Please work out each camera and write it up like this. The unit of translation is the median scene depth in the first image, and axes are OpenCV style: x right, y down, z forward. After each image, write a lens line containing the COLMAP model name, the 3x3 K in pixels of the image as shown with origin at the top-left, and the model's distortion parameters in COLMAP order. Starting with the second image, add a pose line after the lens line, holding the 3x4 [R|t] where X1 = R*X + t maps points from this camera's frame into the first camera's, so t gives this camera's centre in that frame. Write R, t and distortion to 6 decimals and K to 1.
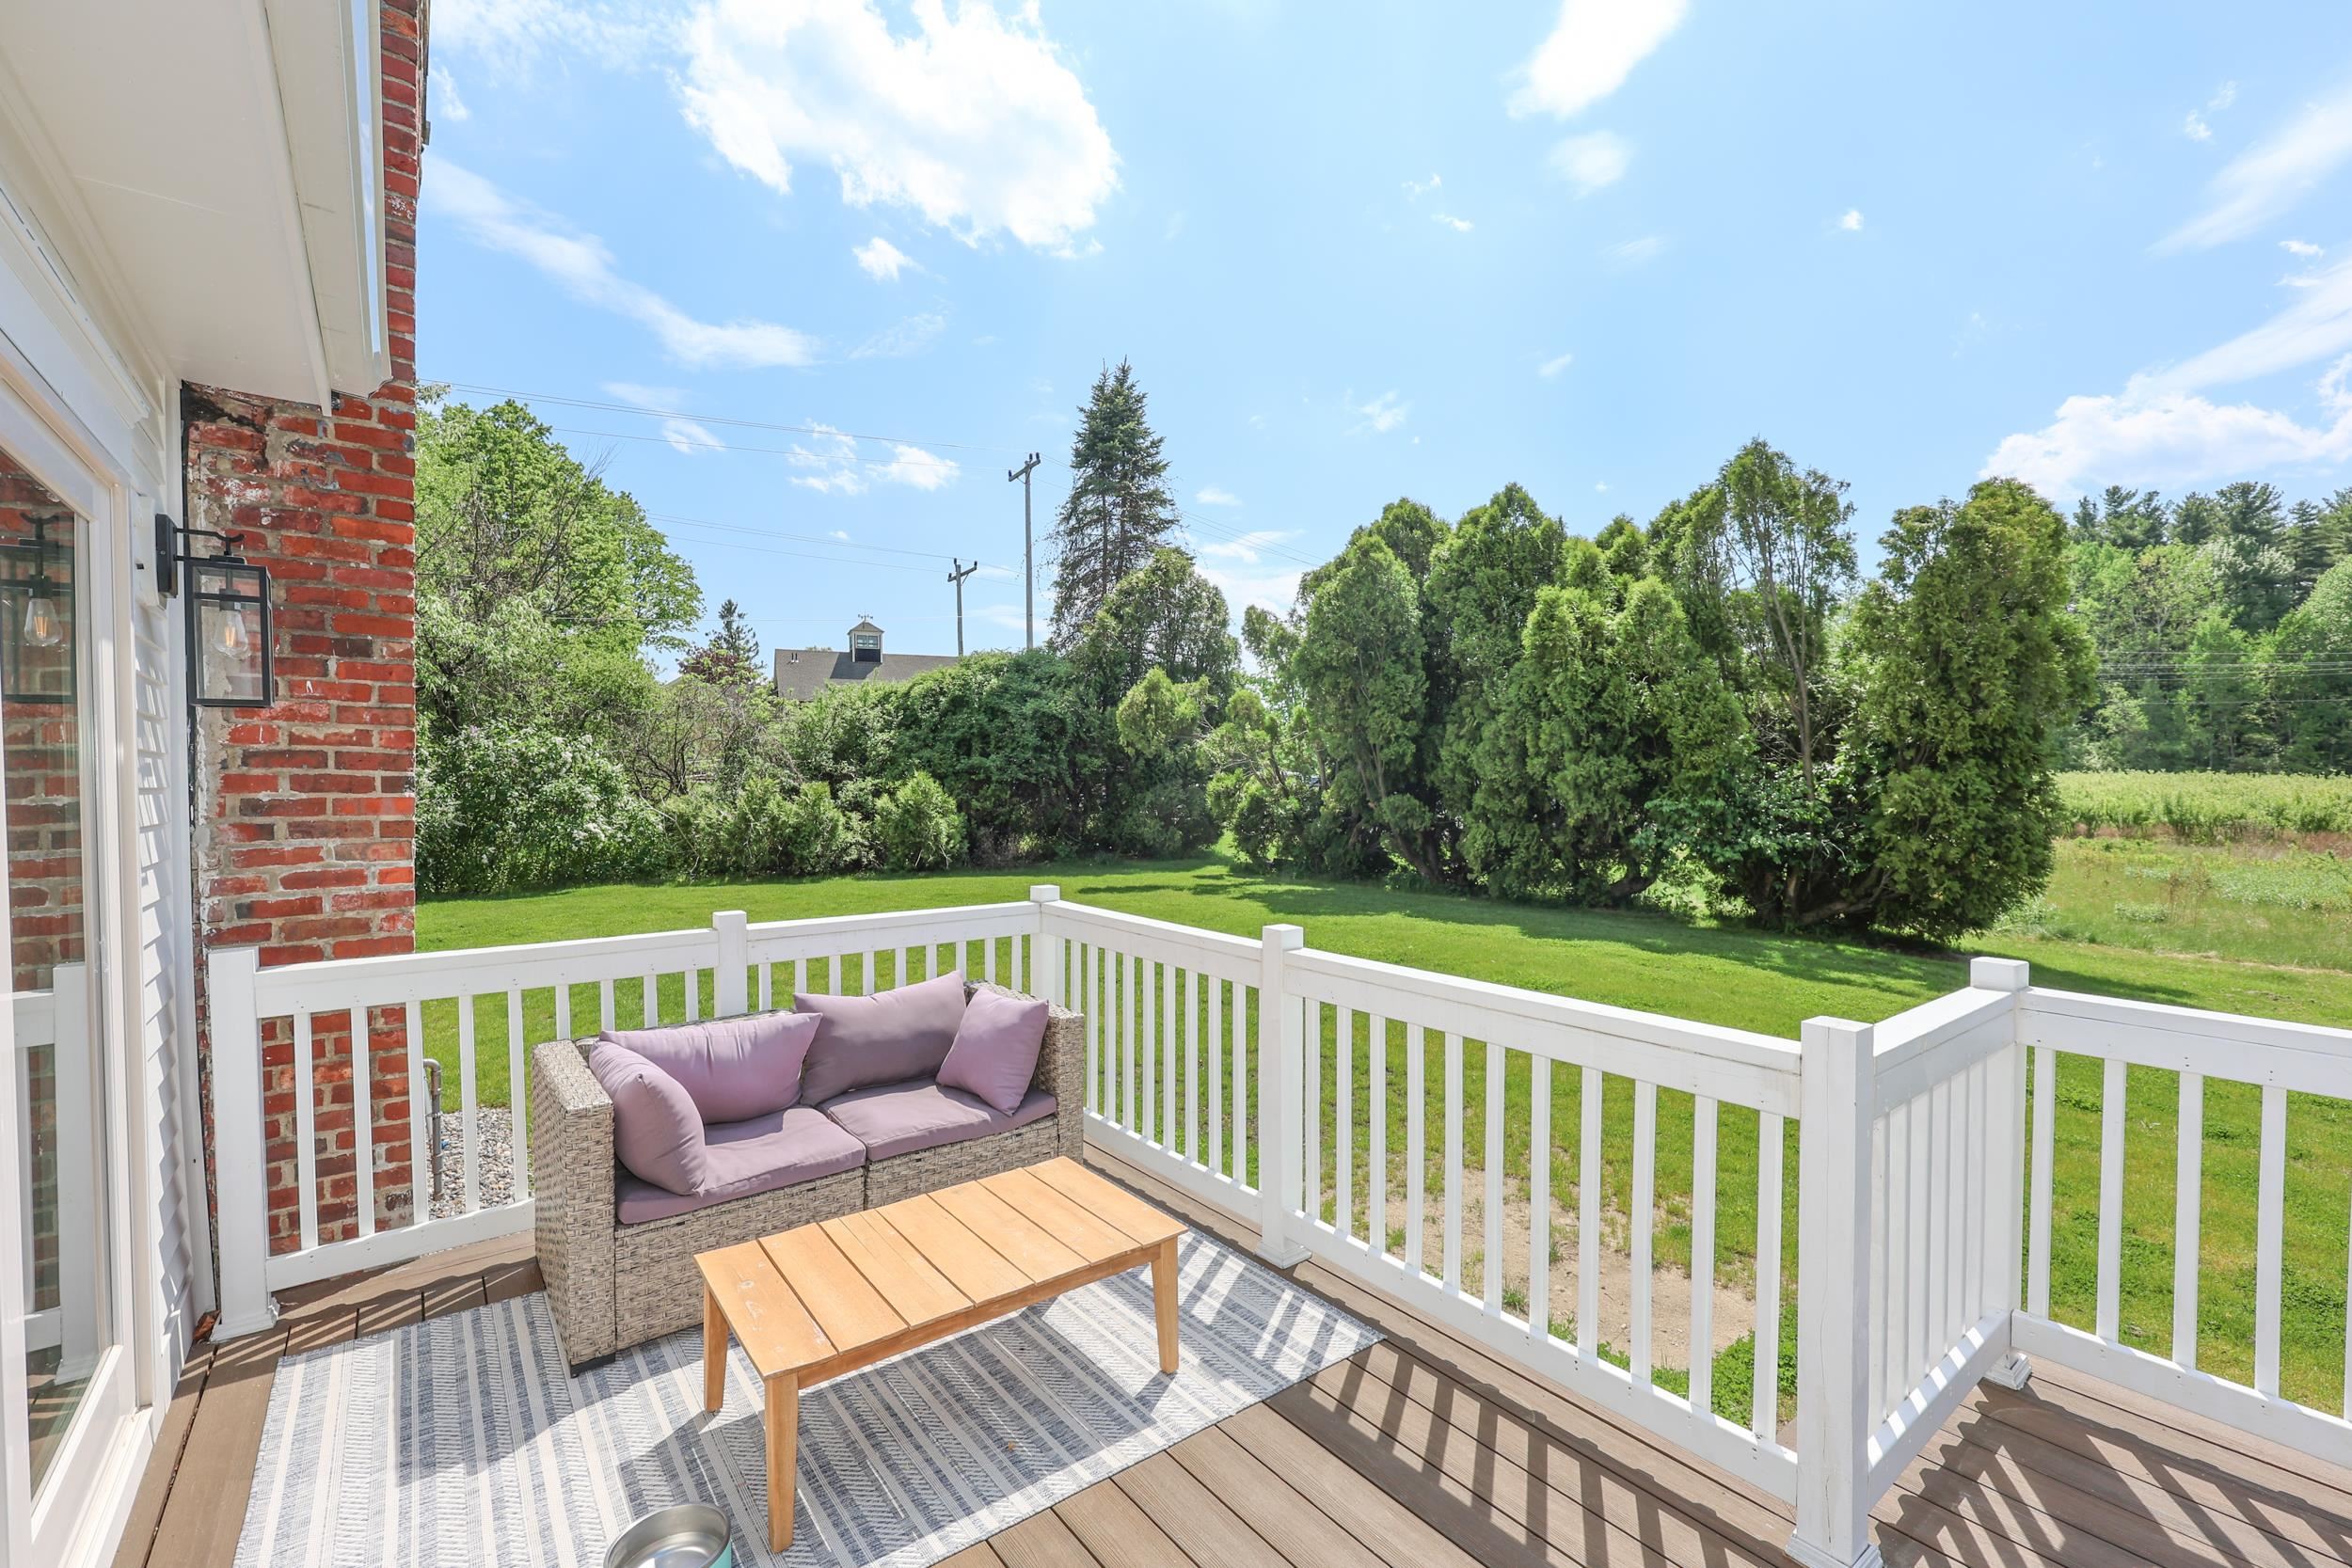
lens RADIAL K [[1004.2, 0, 1182.7], [0, 1004.2, 795.3], [0, 0, 1]] dist [0.001180, 0.000269]
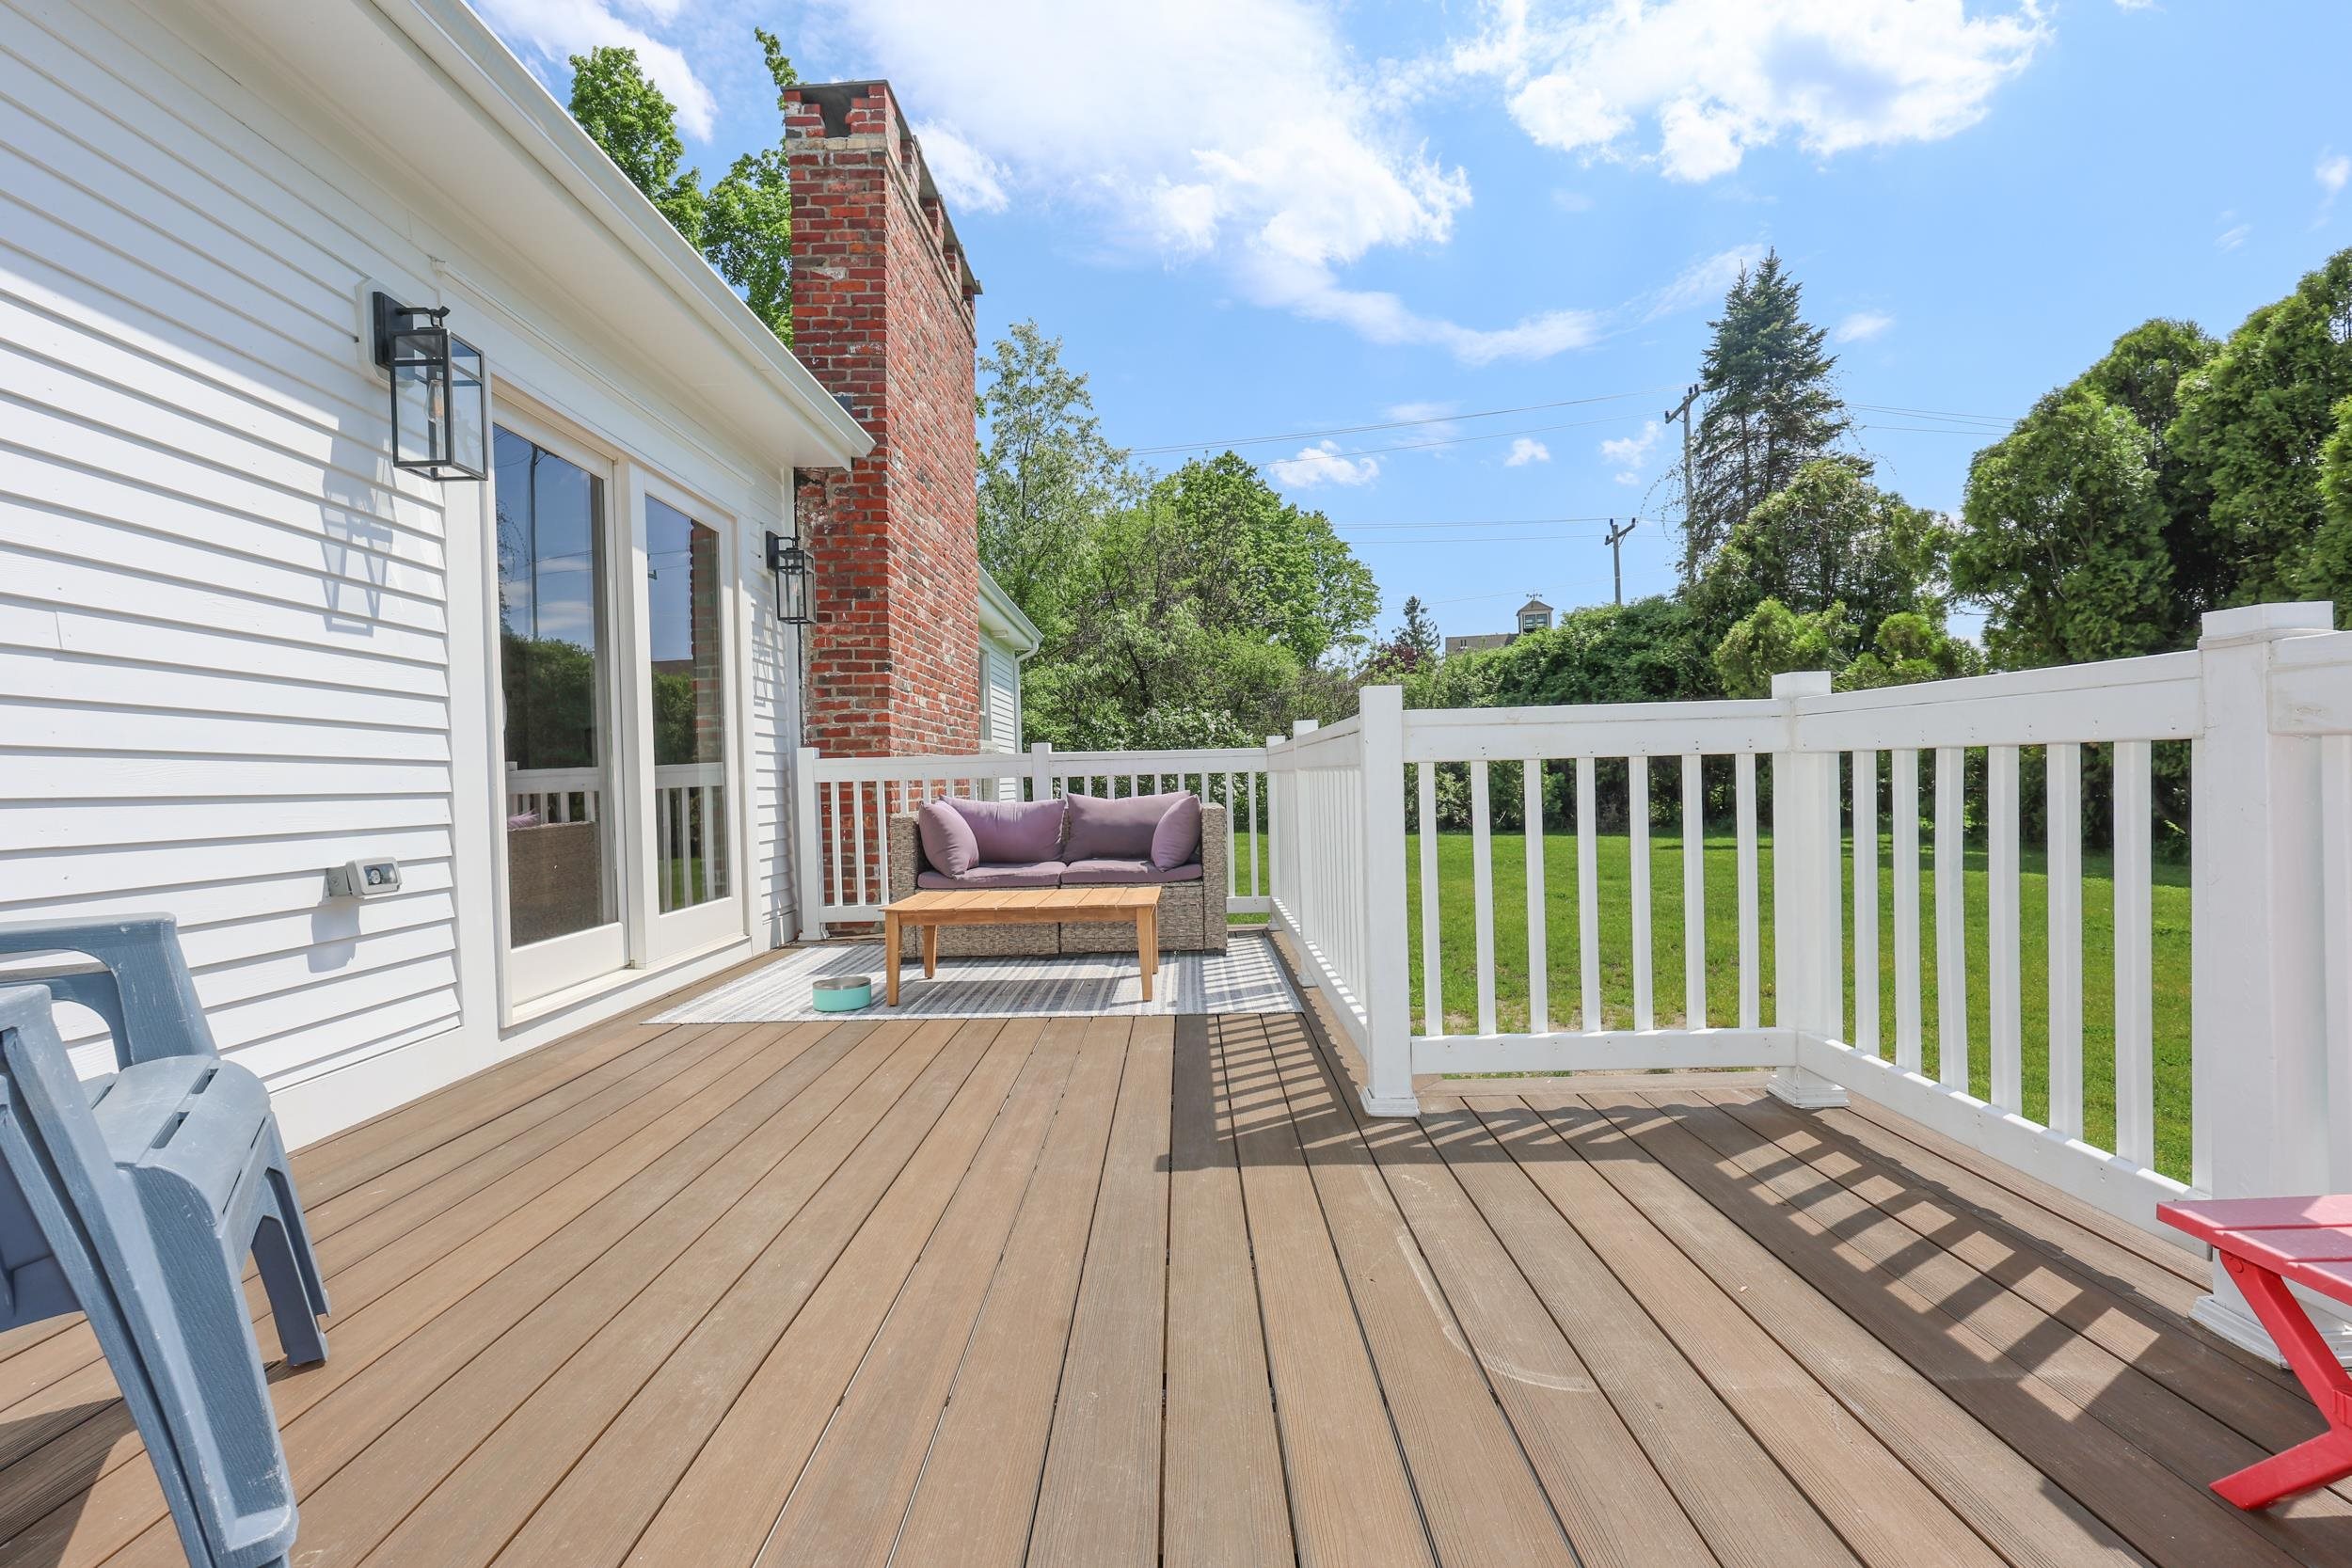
lens RADIAL K [[1036.4, 0, 1172.5], [0, 1036.4, 785.0], [0, 0, 1]] dist [-0.011642, 0.007695]
pose [[0.782653, -0.013113, -0.622320, 0.133211], [0.011422, 0.999912, -0.006705, 0.037256], [0.622353, -0.001860, 0.782735, -0.022673]]
